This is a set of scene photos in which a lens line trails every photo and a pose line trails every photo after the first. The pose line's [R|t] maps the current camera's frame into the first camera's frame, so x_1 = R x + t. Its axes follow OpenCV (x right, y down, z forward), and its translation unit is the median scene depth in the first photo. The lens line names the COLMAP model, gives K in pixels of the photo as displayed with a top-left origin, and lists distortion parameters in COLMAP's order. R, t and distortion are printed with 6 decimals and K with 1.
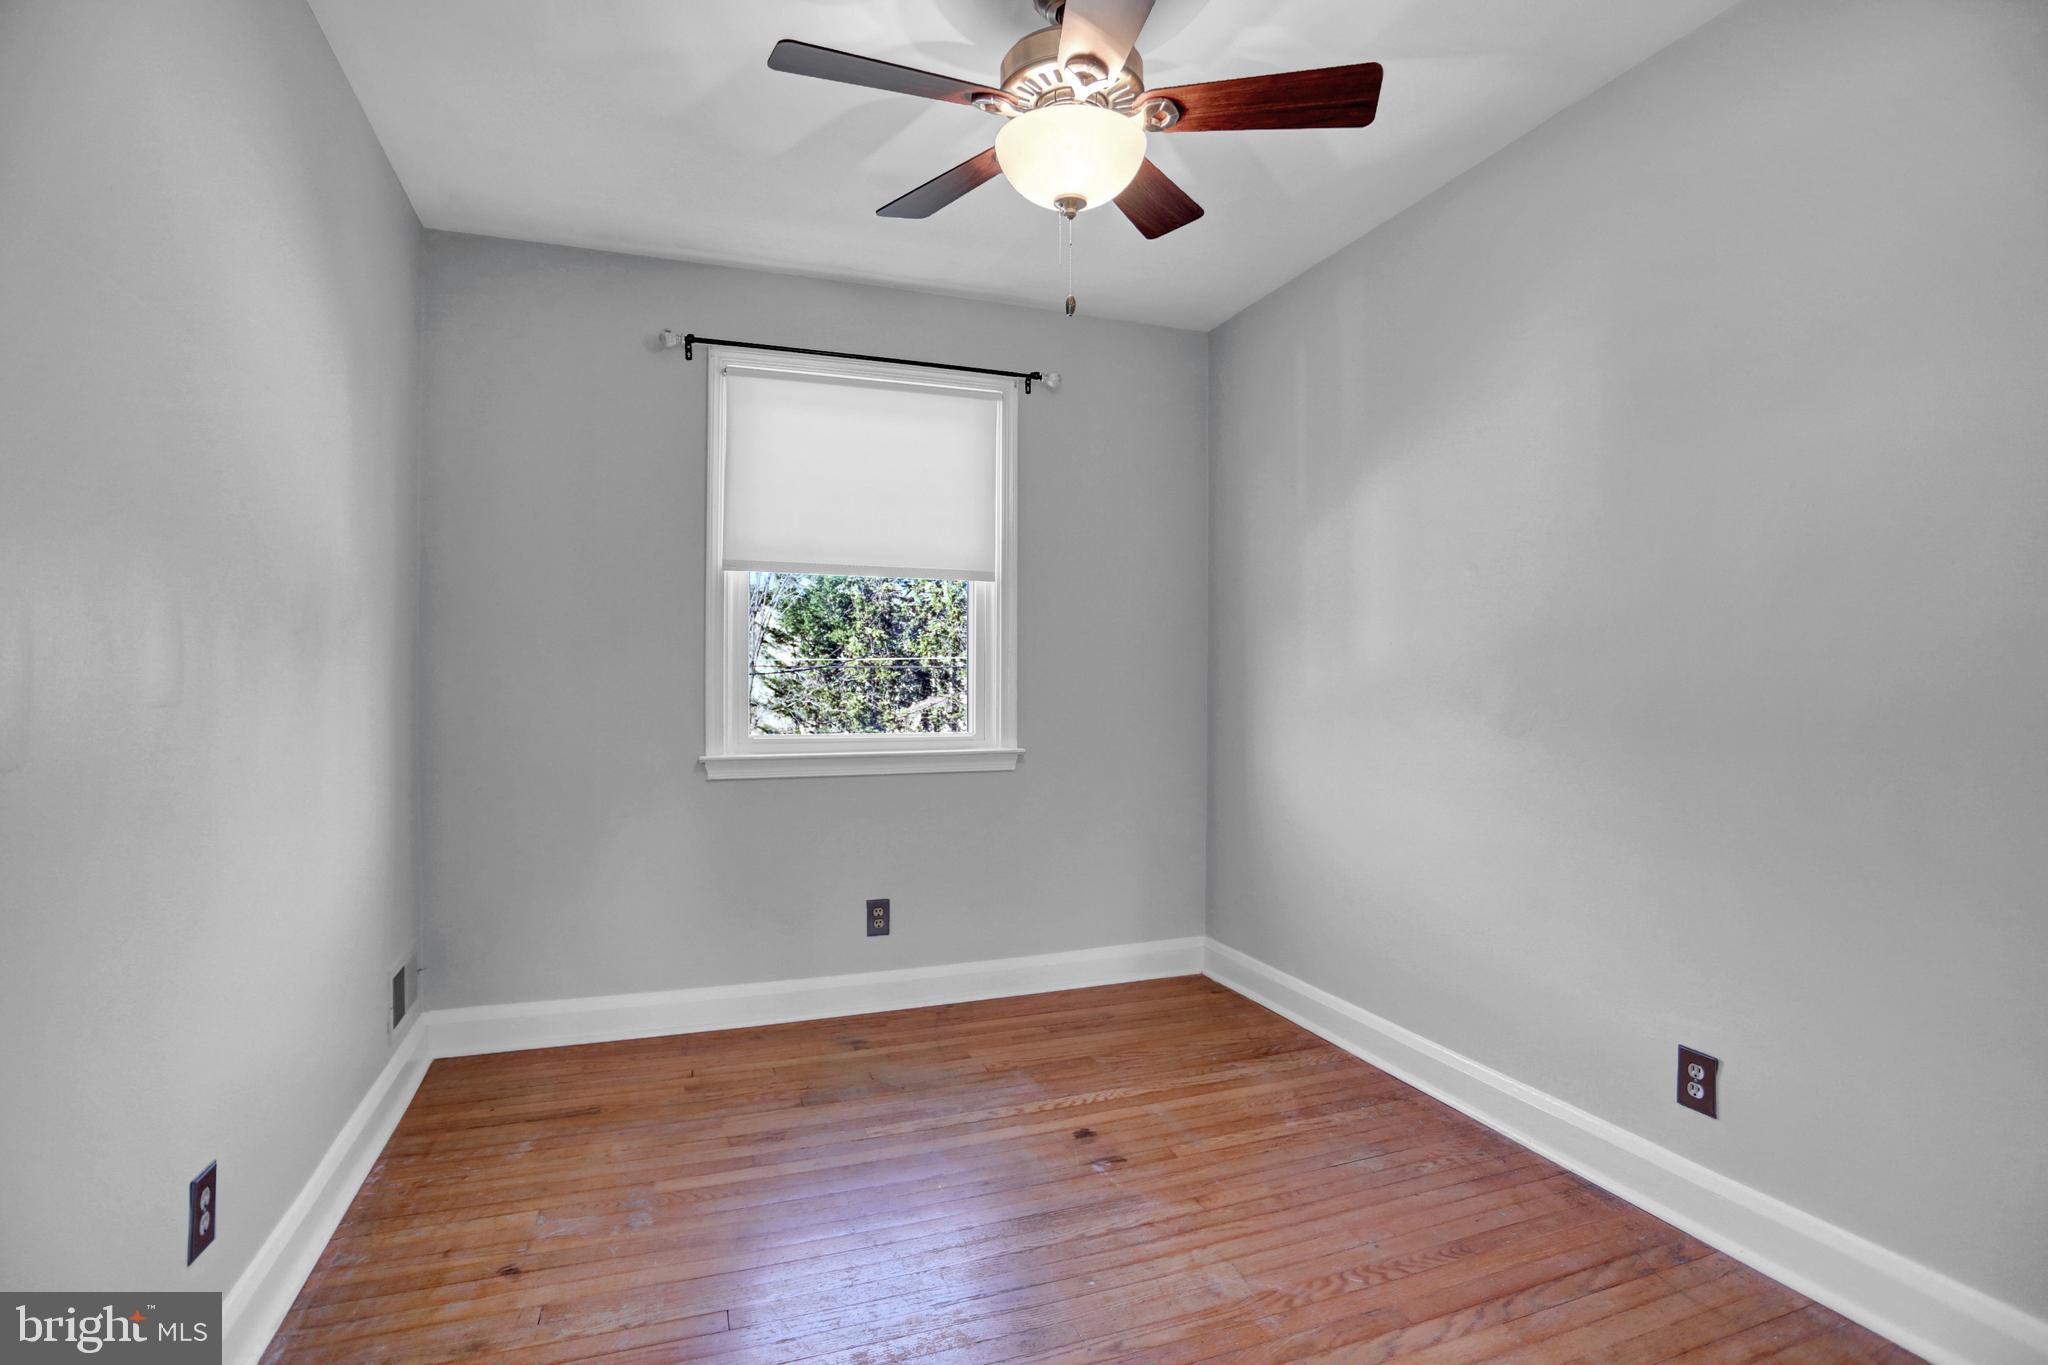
lens RADIAL K [[984.0, 0, 1027.9], [0, 984.0, 680.3], [0, 0, 1]] dist [-0.034639, 0.001669]
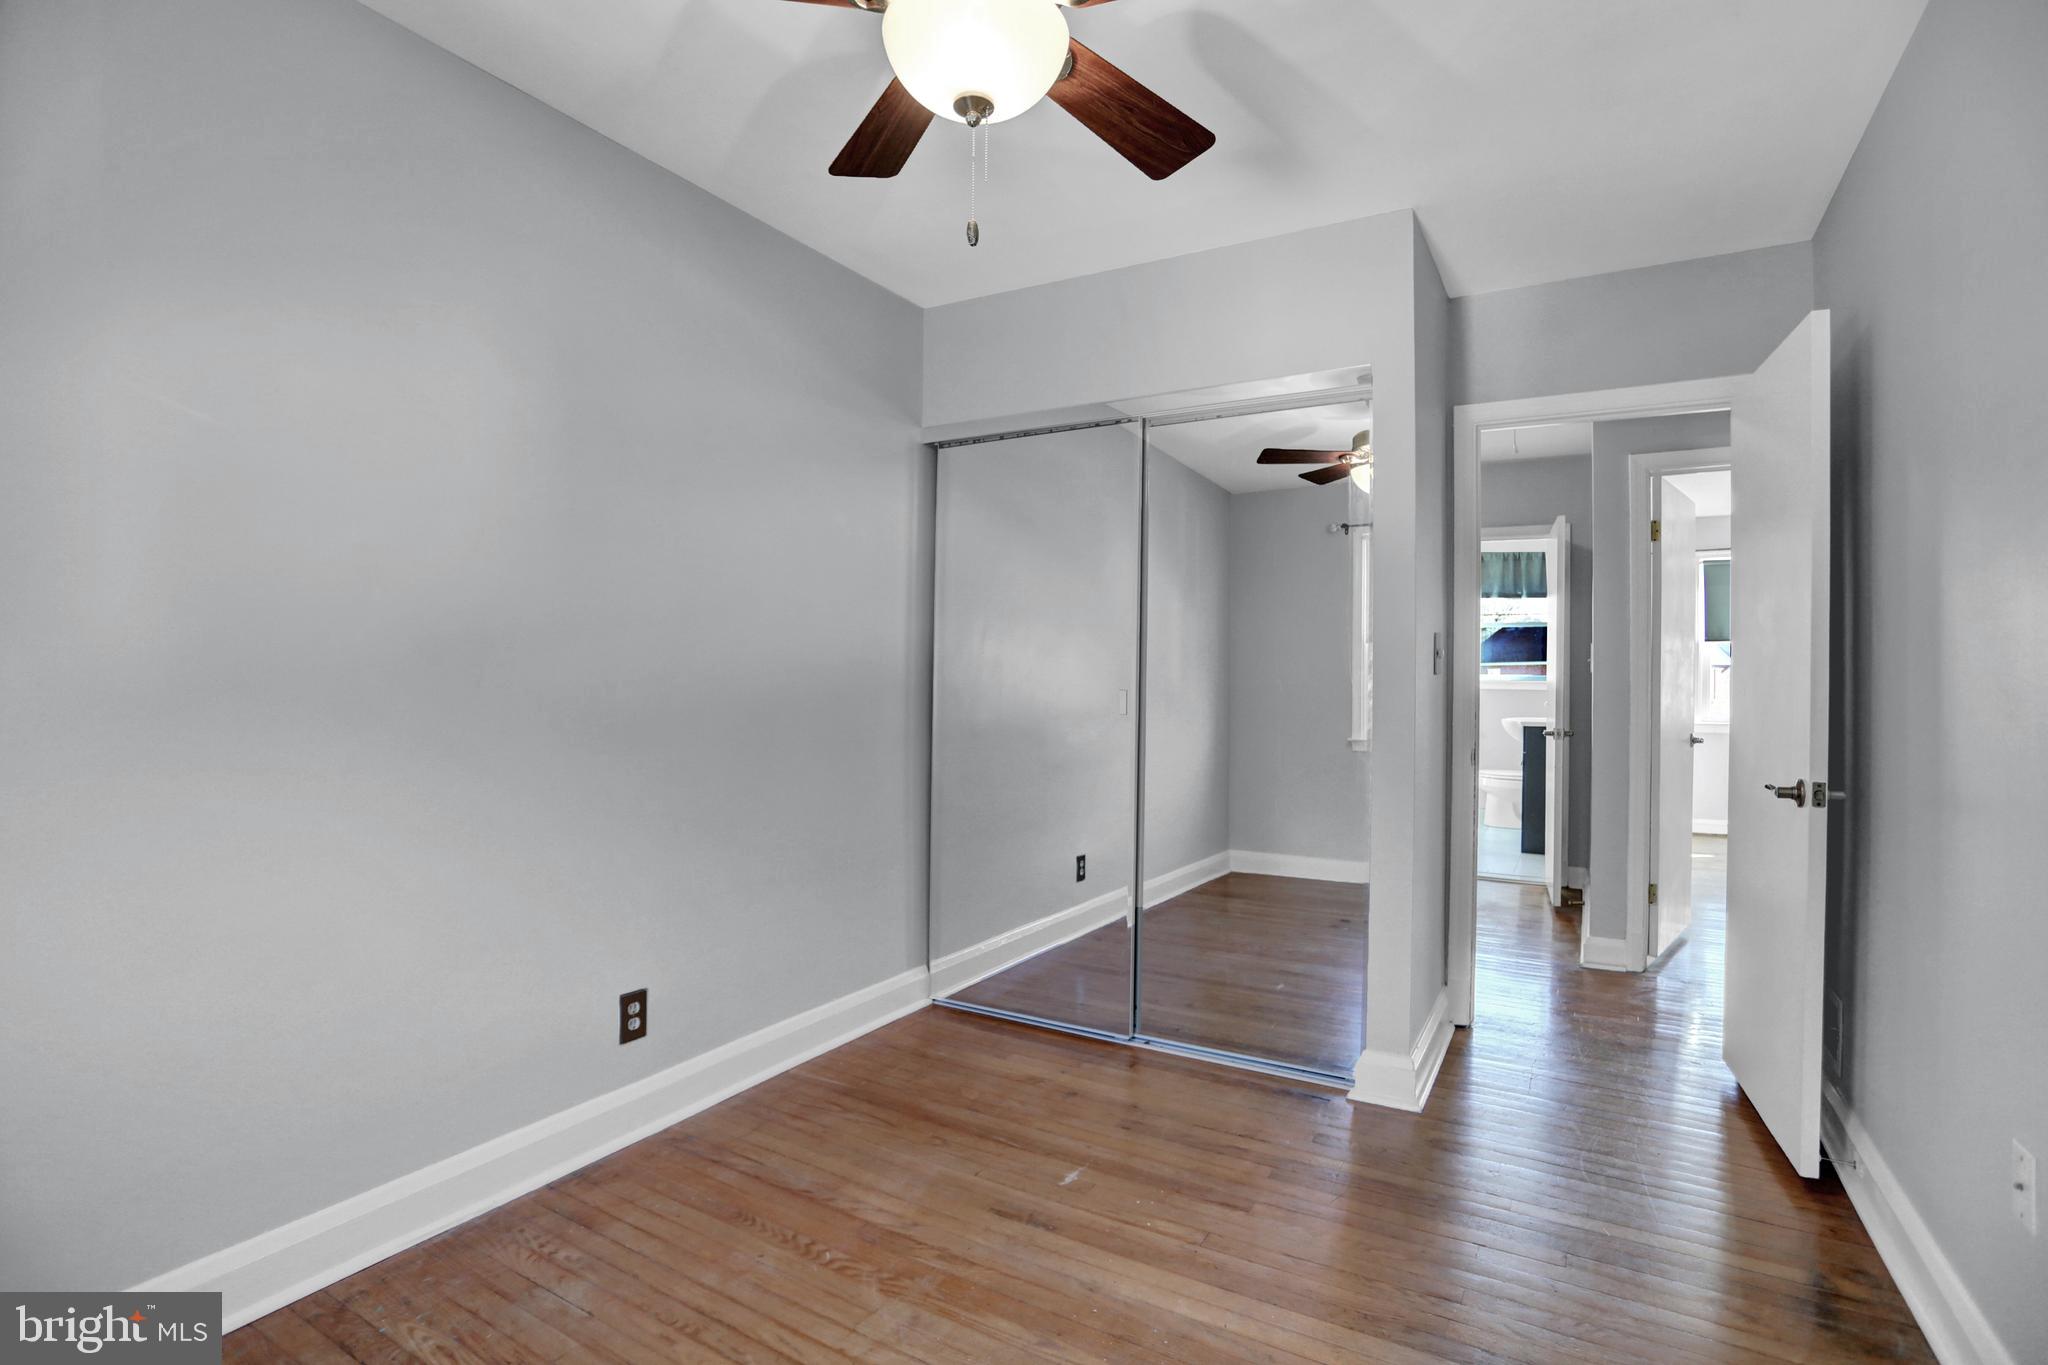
lens RADIAL K [[984.0, 0, 1024.8], [0, 984.0, 694.0], [0, 0, 1]] dist [-0.034639, 0.001669]
pose [[-0.644536, -0.002970, 0.764568, -0.560726], [-0.003379, 0.999994, 0.001036, 0.005879], [-0.764567, -0.001915, -0.644542, 1.401928]]
